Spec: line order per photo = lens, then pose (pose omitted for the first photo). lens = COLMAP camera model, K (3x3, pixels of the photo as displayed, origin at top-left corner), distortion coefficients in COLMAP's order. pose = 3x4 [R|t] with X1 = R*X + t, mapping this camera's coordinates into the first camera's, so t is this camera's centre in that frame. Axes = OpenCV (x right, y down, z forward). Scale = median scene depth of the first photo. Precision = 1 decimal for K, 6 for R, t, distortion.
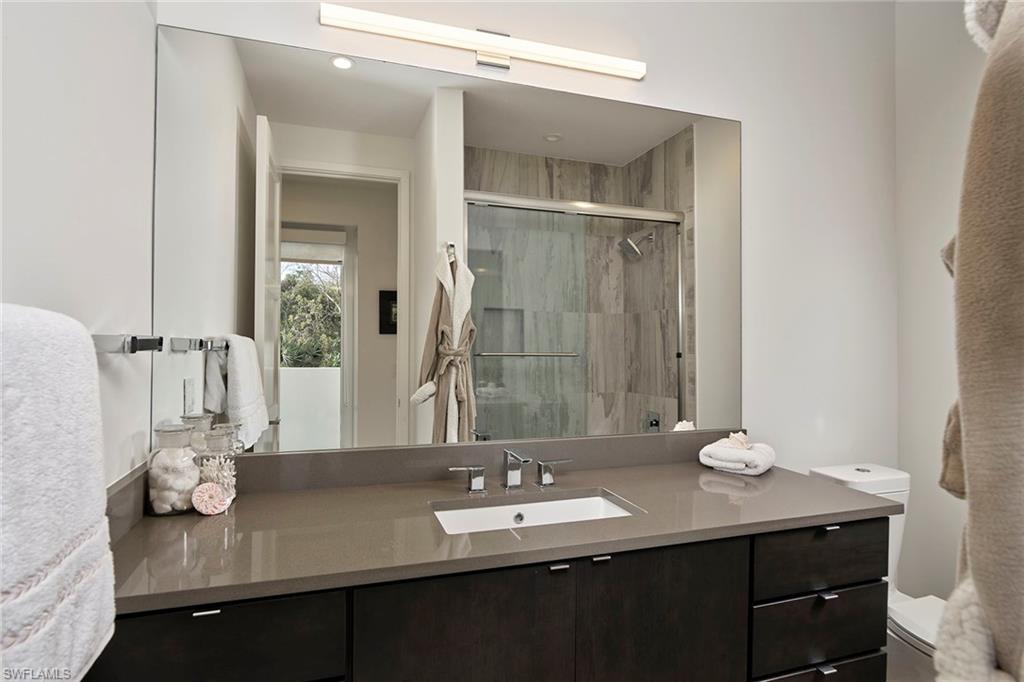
lens RADIAL K [[532.7, 0, 512.0], [0, 532.7, 341.0], [0, 0, 1]] dist [0.002108, 0.000004]
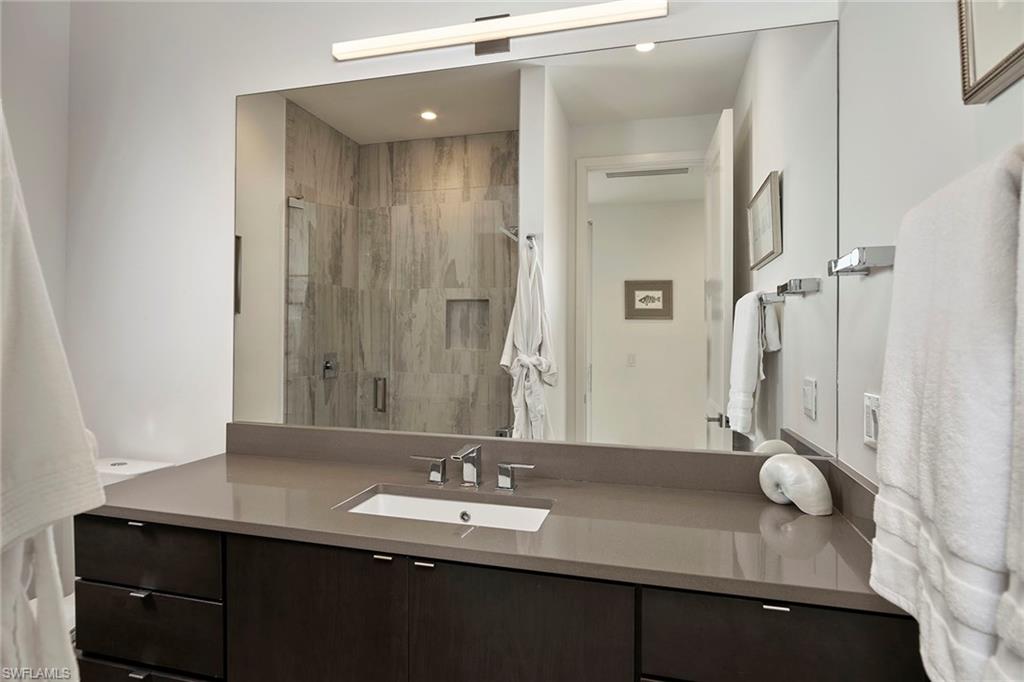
lens RADIAL K [[564.5, 0, 512.0], [0, 564.5, 341.0], [0, 0, 1]] dist [-0.035707, 0.000656]
pose [[0.833202, 0.004571, -0.552950, 0.643514], [0.003540, 0.999901, 0.013600, -0.000509], [0.552958, -0.013289, 0.833103, 0.194963]]
